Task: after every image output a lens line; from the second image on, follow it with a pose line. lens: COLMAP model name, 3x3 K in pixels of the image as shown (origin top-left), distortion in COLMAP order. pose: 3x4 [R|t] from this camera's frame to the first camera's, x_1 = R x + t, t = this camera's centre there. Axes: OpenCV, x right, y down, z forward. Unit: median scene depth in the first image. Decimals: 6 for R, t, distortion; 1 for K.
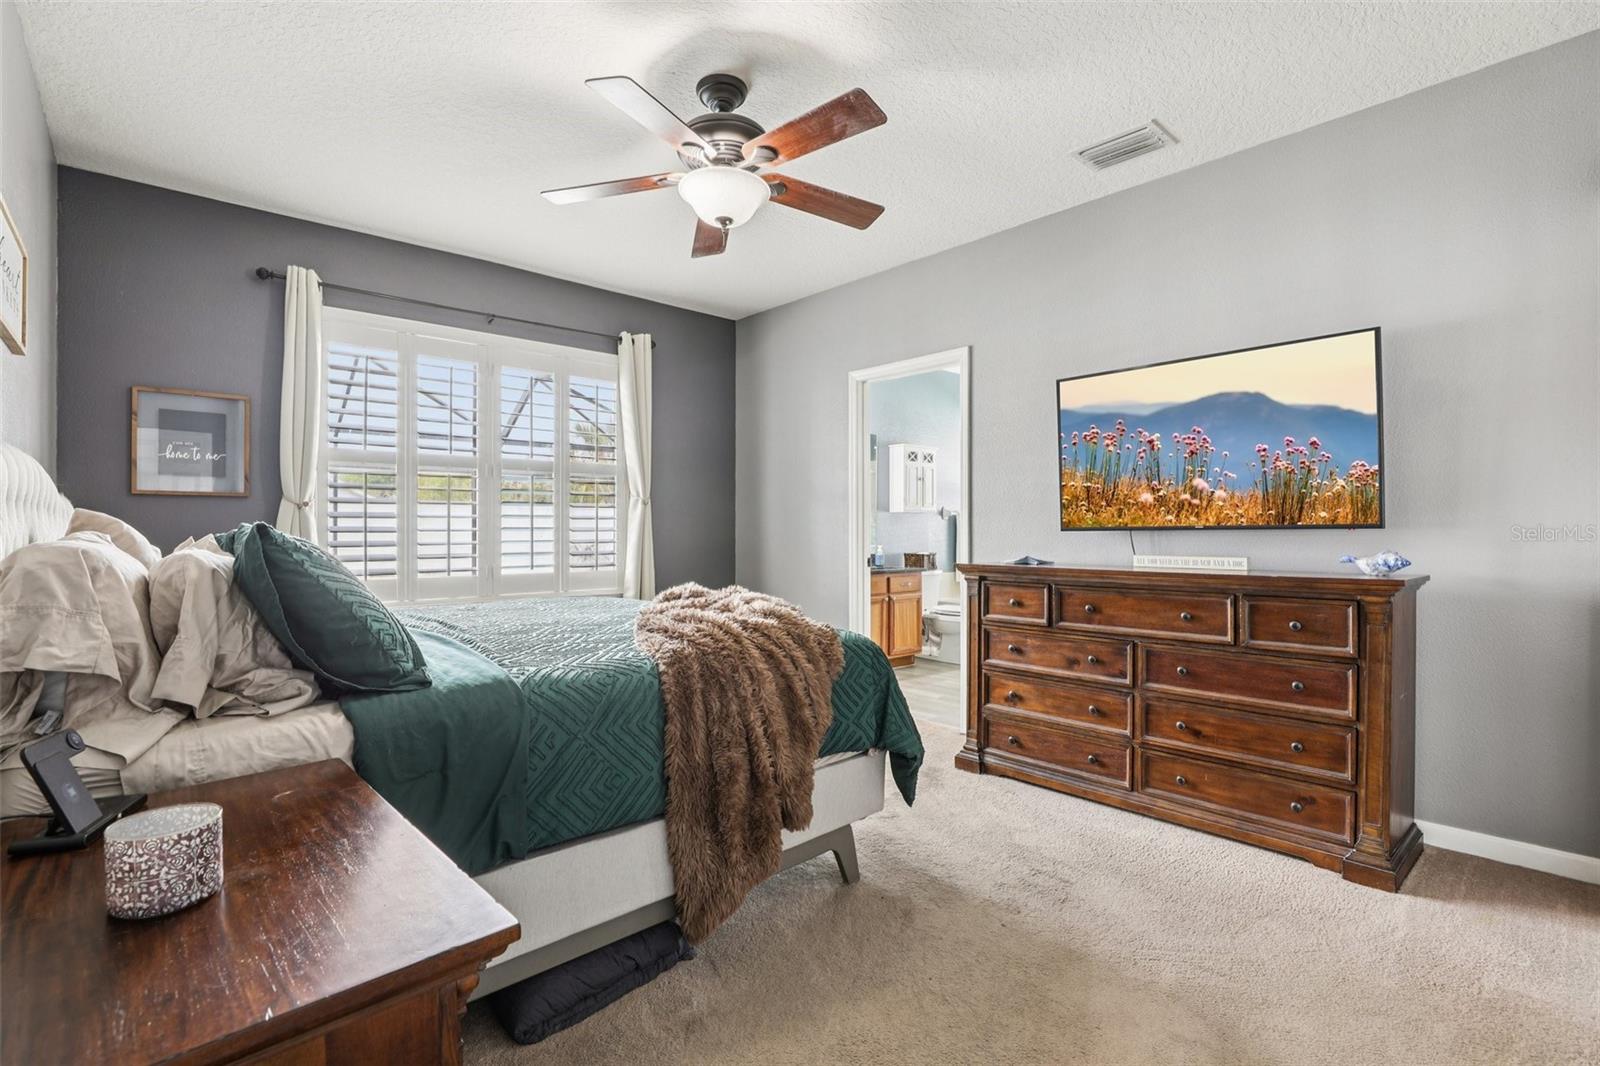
lens RADIAL K [[718.5, 0, 797.4], [0, 718.5, 526.1], [0, 0, 1]] dist [-0.031778, 0.000033]
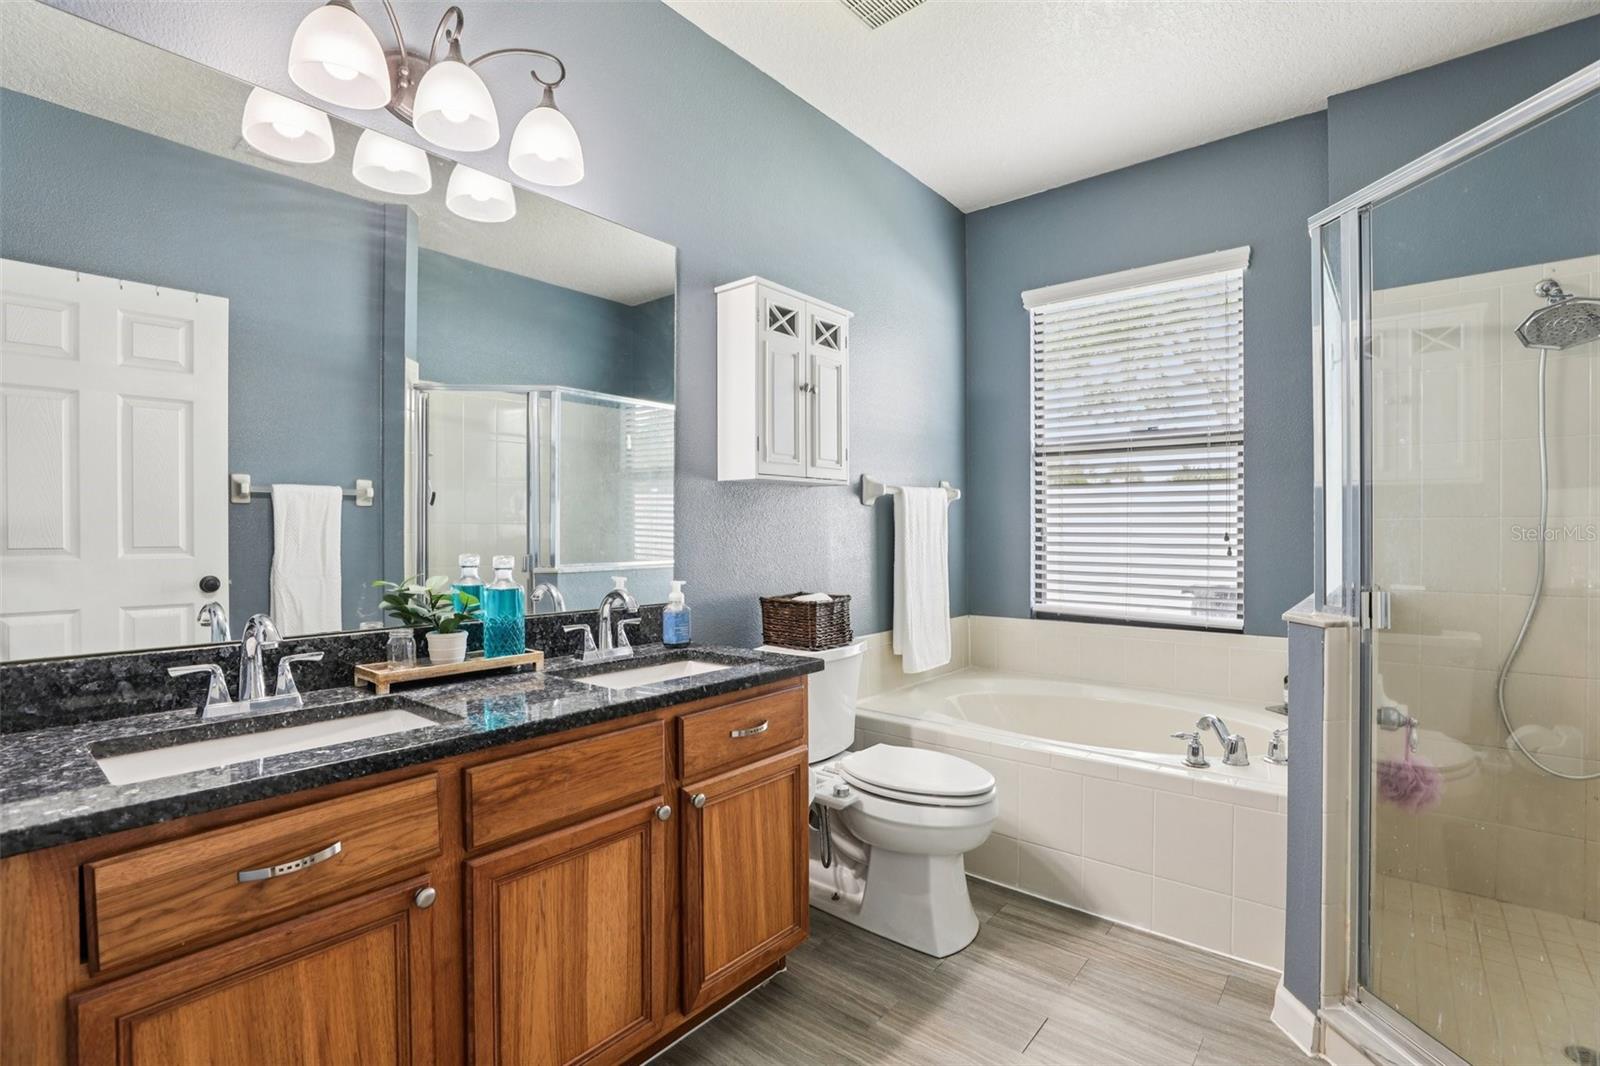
lens RADIAL K [[718.5, 0, 801.0], [0, 718.5, 530.7], [0, 0, 1]] dist [-0.031778, 0.000033]
pose [[0.989574, -0.007046, 0.143853, 0.119394], [0.006838, 0.999975, 0.001937, 0.004851], [-0.143863, -0.000933, 0.989597, 0.657155]]
